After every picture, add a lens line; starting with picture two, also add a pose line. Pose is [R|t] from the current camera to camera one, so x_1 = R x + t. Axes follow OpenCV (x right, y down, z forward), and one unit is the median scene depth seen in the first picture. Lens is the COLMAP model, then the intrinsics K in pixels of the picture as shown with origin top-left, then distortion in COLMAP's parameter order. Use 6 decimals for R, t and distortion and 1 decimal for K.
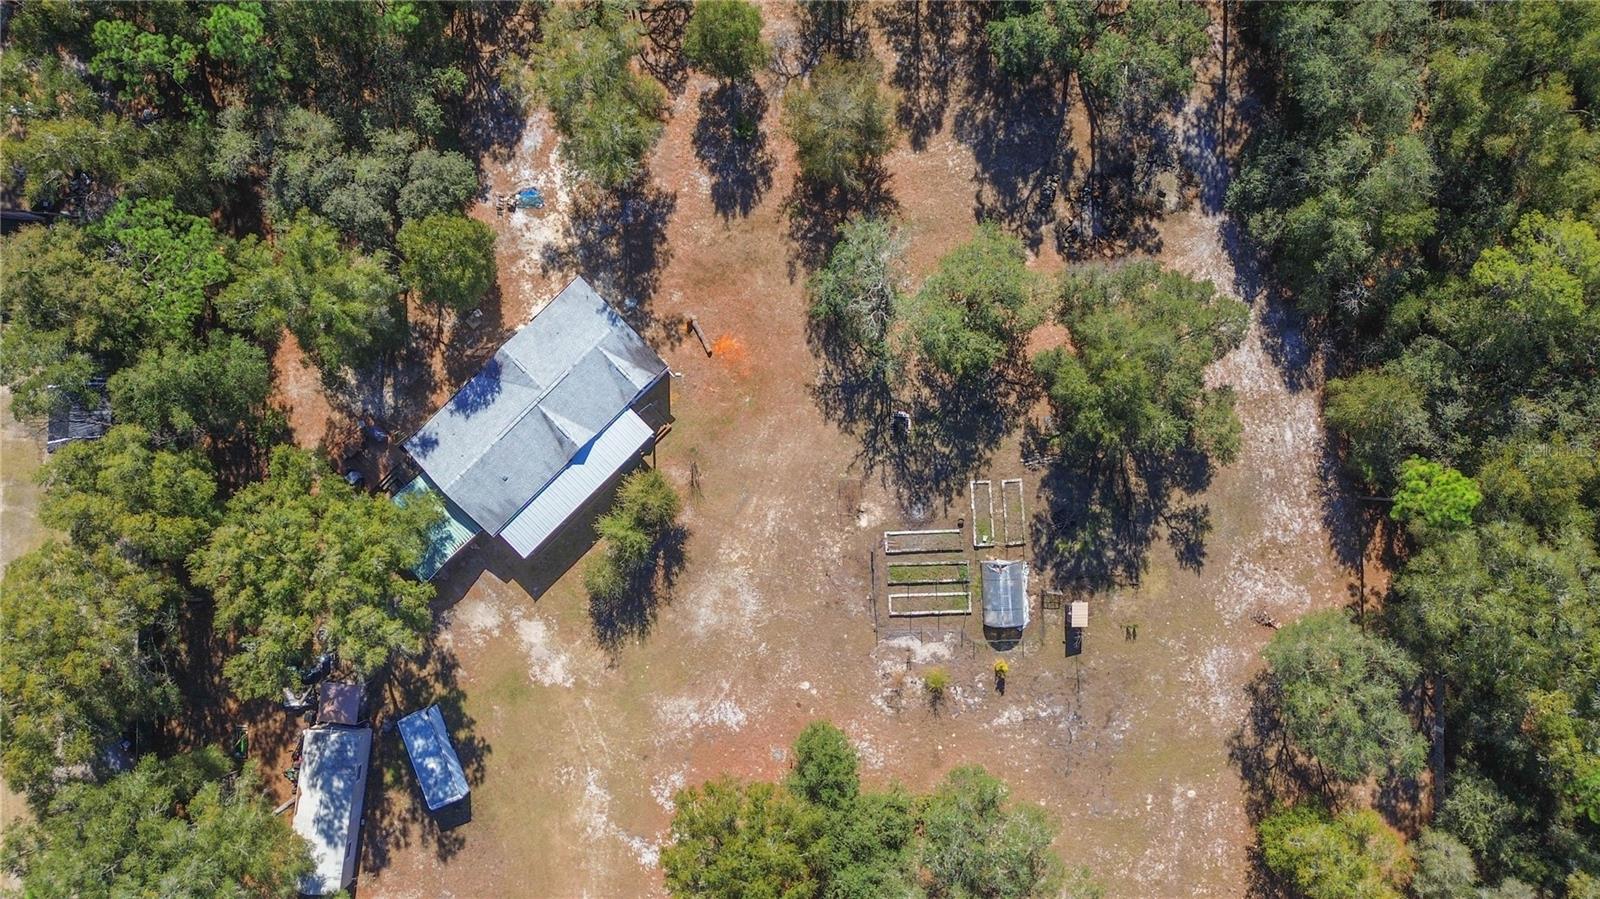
lens RADIAL K [[1117.9, 0, 802.5], [0, 1117.9, 437.8], [0, 0, 1]] dist [0.017042, -0.002626]
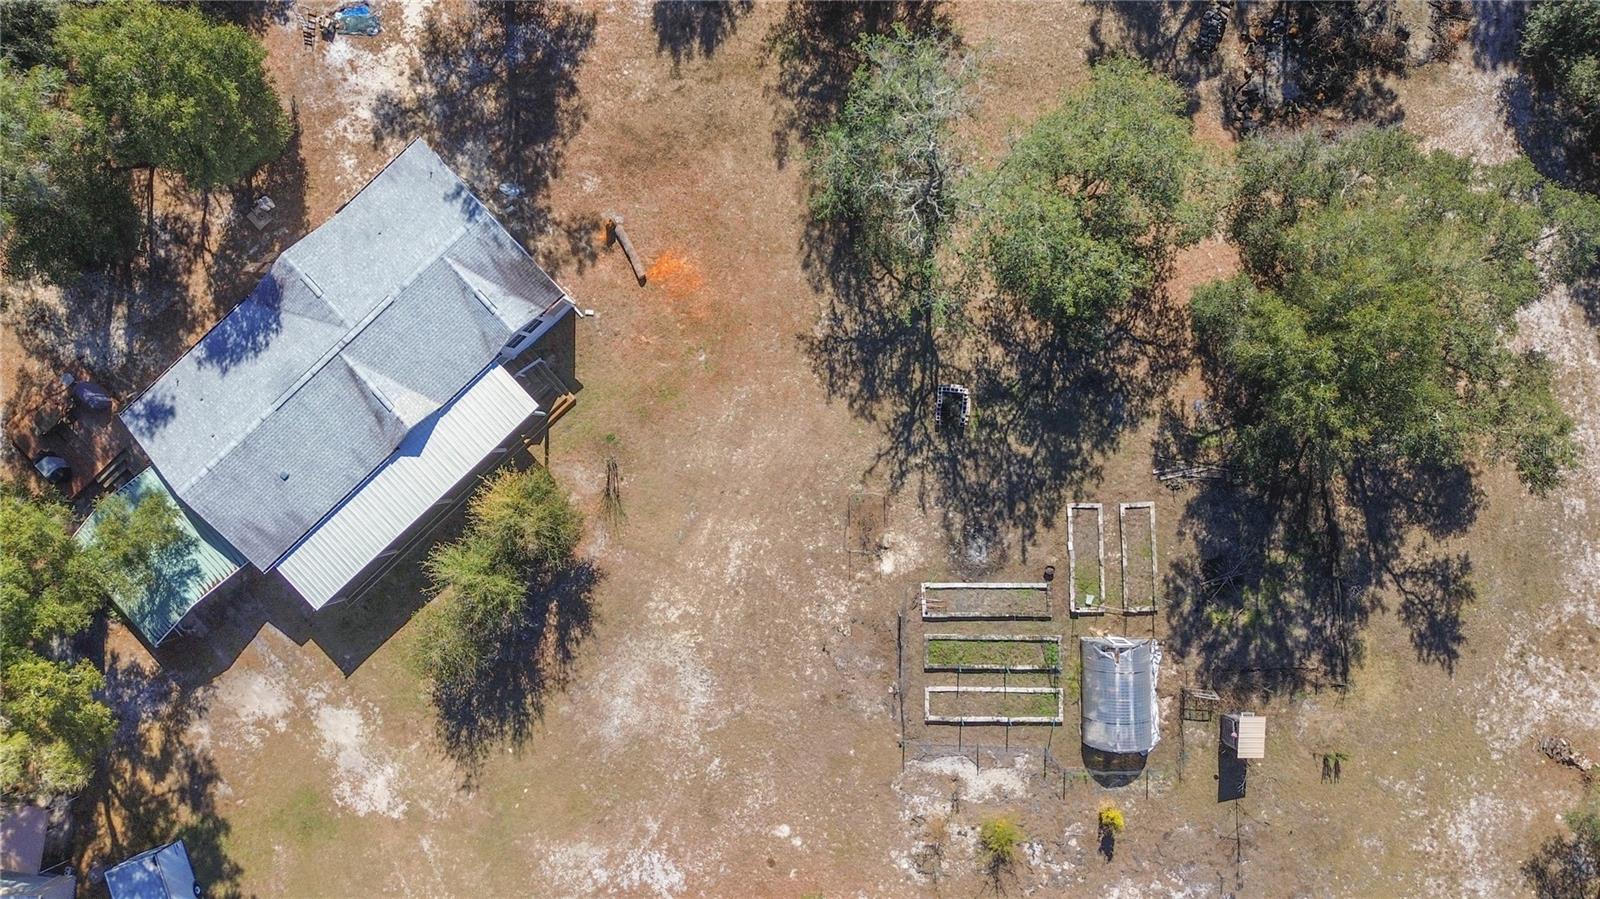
lens RADIAL K [[1074.9, 0, 798.8], [0, 1074.9, 443.8], [0, 0, 1]] dist [0.006028, 0.000217]
pose [[0.999331, 0.029960, -0.020978, 0.017112], [-0.029713, 0.999487, 0.011969, 0.004226], [0.021326, -0.011338, 0.999708, 0.419068]]
